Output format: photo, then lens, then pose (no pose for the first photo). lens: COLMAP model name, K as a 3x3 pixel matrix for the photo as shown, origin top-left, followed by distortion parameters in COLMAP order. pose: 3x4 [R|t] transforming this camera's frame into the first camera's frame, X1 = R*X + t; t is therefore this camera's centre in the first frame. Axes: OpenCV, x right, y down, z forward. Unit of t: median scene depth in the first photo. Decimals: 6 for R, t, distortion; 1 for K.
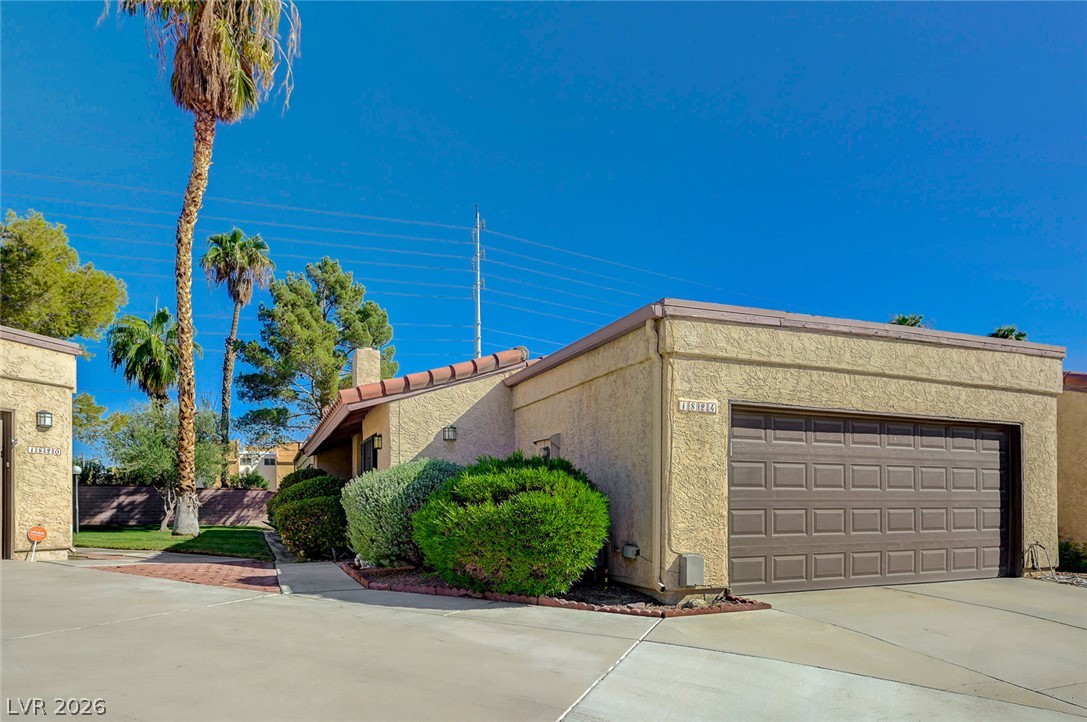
lens RADIAL K [[649.4, 0, 543.3], [0, 649.4, 497.9], [0, 0, 1]] dist [-0.002622, -0.000482]
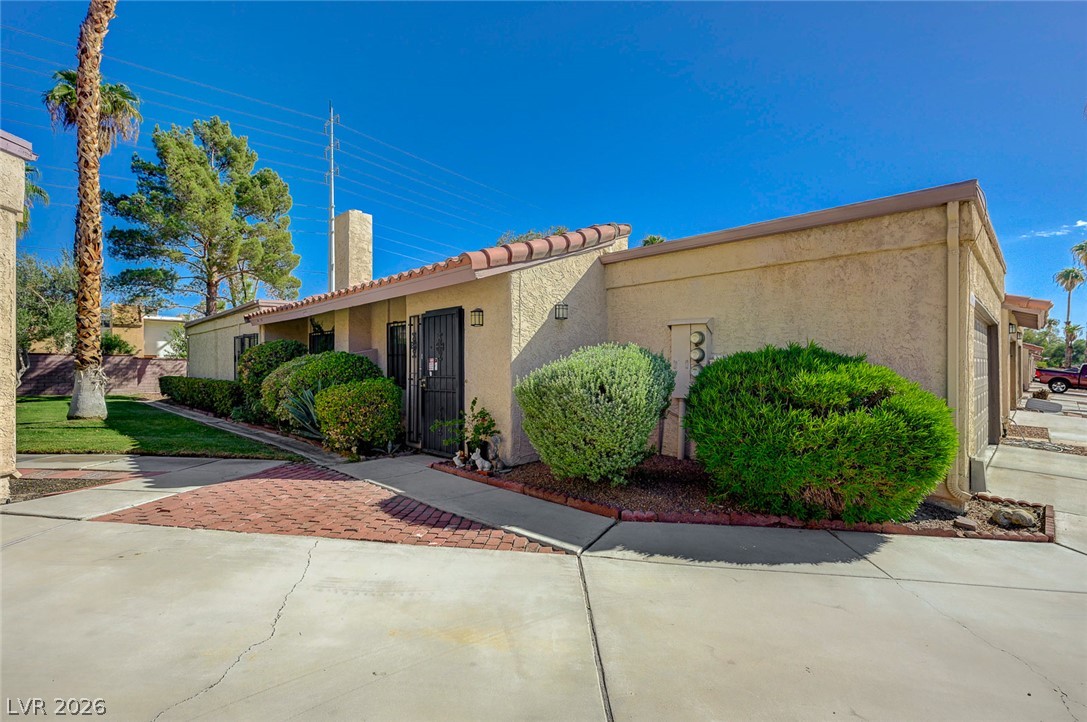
lens RADIAL K [[502.5, 0, 543.5], [0, 502.5, 361.0], [0, 0, 1]] dist [-0.002830, 0.000119]
pose [[0.934241, 0.007270, 0.356569, -0.397302], [-0.008055, 0.999967, 0.000715, -0.030242], [-0.356552, -0.003540, 0.934269, 0.349260]]
